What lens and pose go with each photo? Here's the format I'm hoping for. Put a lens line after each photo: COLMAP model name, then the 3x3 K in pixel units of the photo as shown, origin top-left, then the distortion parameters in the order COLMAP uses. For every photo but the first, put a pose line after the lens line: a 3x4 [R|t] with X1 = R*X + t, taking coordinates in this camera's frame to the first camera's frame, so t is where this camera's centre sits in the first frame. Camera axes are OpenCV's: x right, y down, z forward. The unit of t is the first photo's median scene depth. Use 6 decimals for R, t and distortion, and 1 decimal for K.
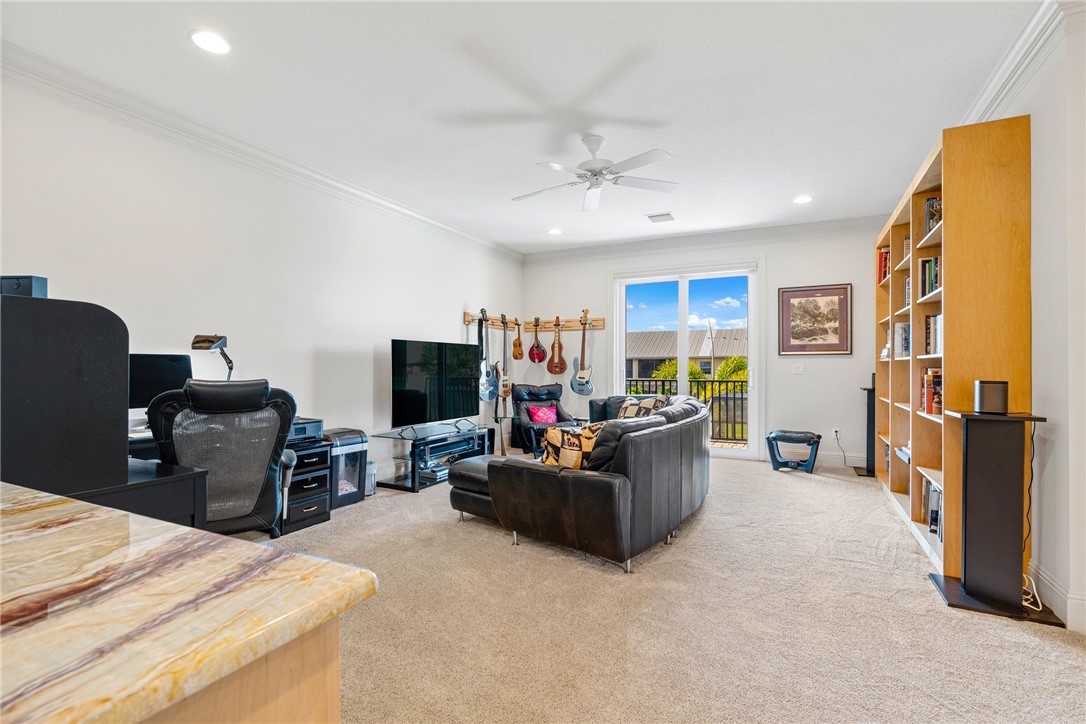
lens RADIAL K [[483.1, 0, 543.0], [0, 483.1, 362.0], [0, 0, 1]] dist [-0.003735, -0.000146]
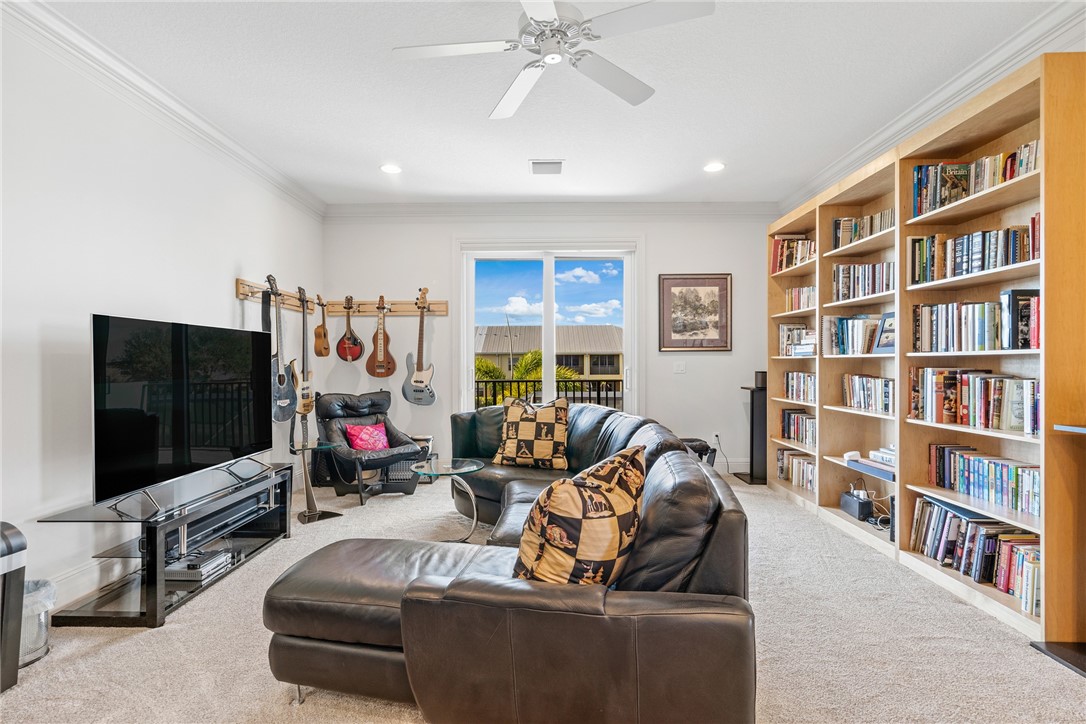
lens RADIAL K [[509.2, 0, 543.0], [0, 509.2, 362.0], [0, 0, 1]] dist [0.001995, 0.000363]
pose [[0.900913, -0.005001, 0.433970, -0.094146], [0.001867, 0.999969, 0.007648, -0.002552], [-0.433995, -0.006080, 0.900895, 0.253769]]
